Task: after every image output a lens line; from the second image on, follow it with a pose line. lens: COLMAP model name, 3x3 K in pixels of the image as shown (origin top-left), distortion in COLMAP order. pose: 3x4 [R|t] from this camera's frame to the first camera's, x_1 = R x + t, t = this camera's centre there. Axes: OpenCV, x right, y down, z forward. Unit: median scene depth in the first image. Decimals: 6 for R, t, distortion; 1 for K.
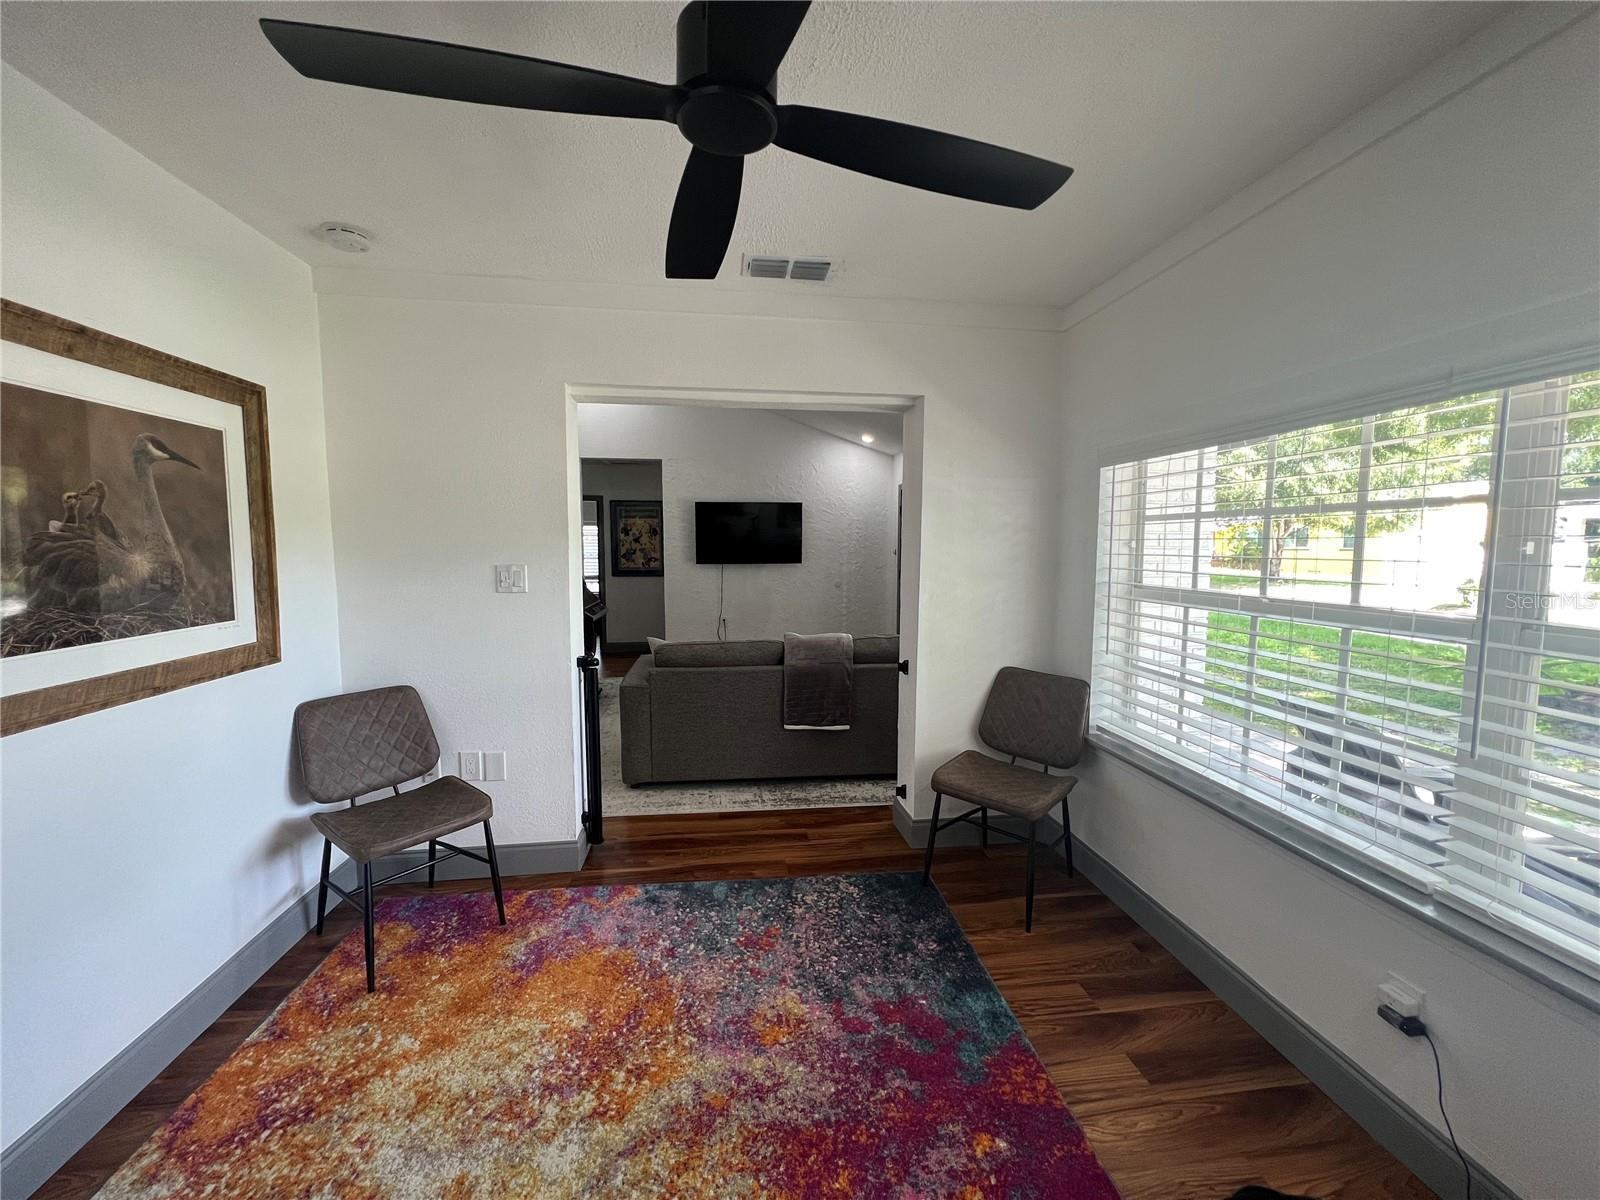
lens RADIAL K [[641.3, 0, 802.5], [0, 641.3, 601.0], [0, 0, 1]] dist [-0.010334, -0.000278]
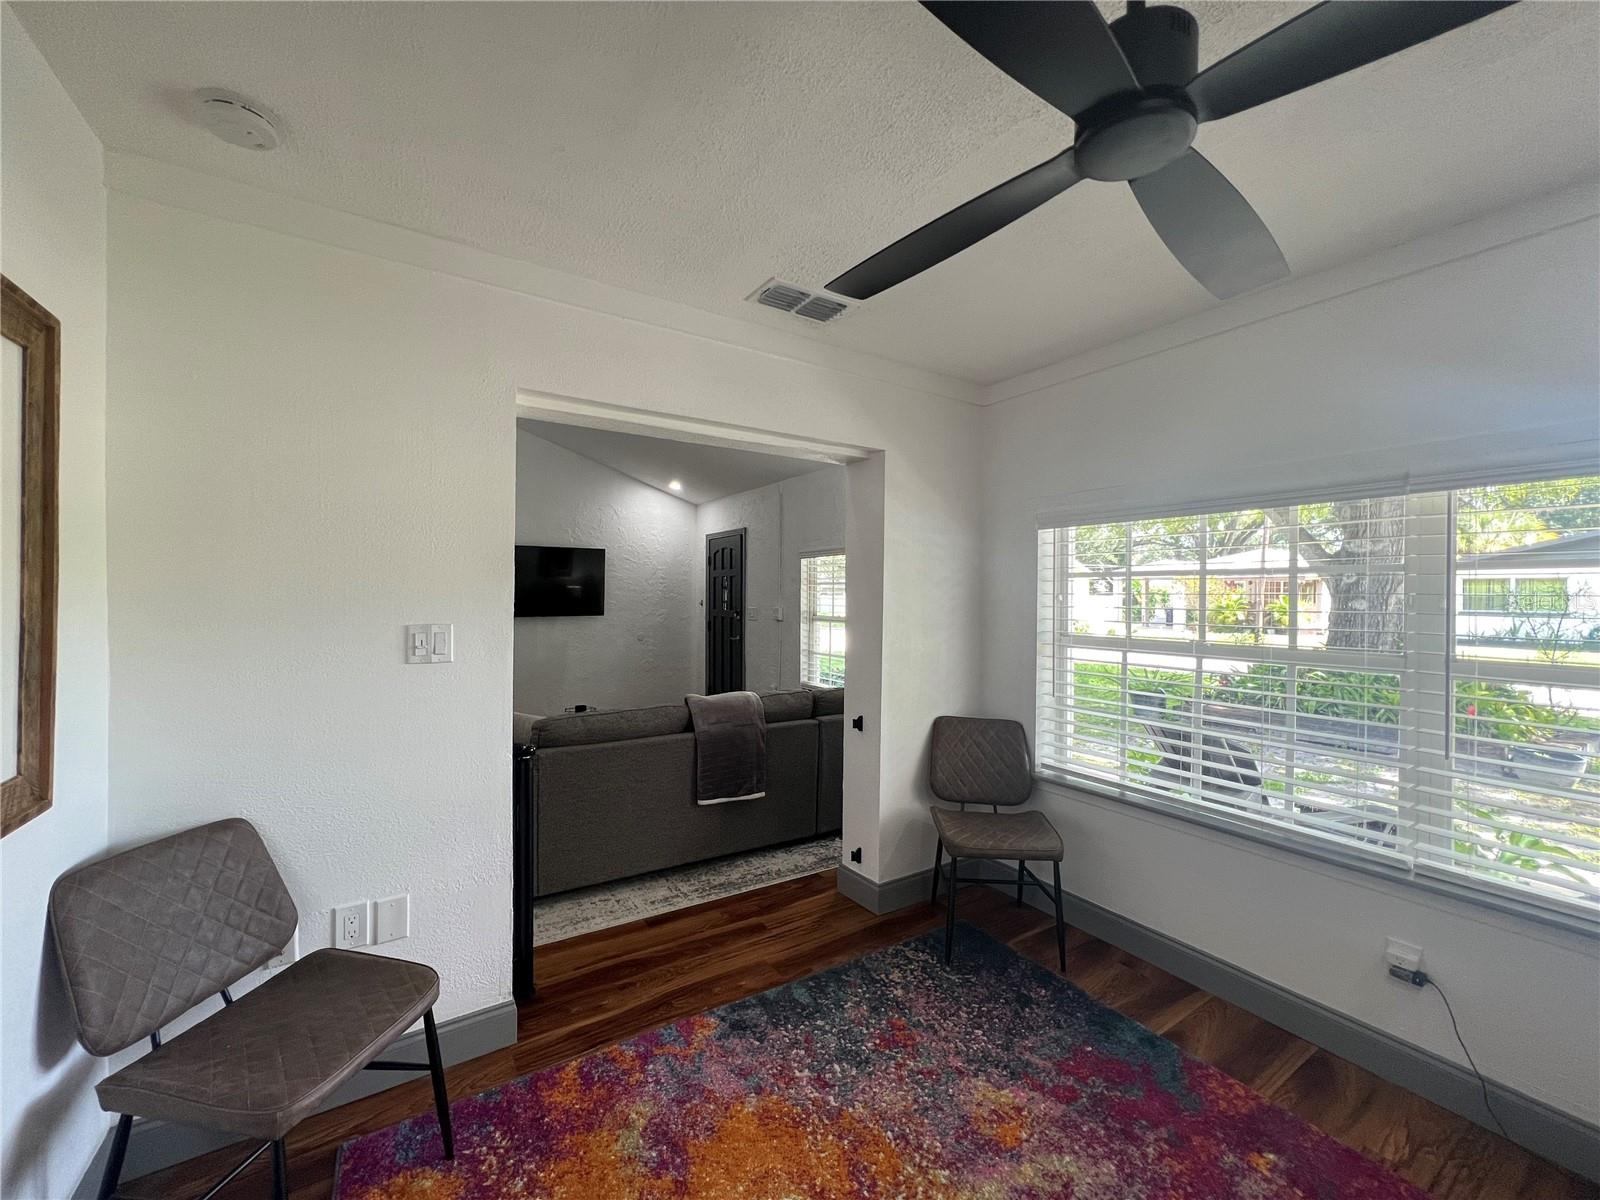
lens RADIAL K [[642.2, 0, 798.0], [0, 642.2, 597.0], [0, 0, 1]] dist [-0.002467, 0.000295]
pose [[0.902567, 0.002330, 0.430543, -0.367913], [0.033627, 0.996549, -0.075887, -0.017363], [-0.429234, 0.082971, 0.899374, 0.162671]]
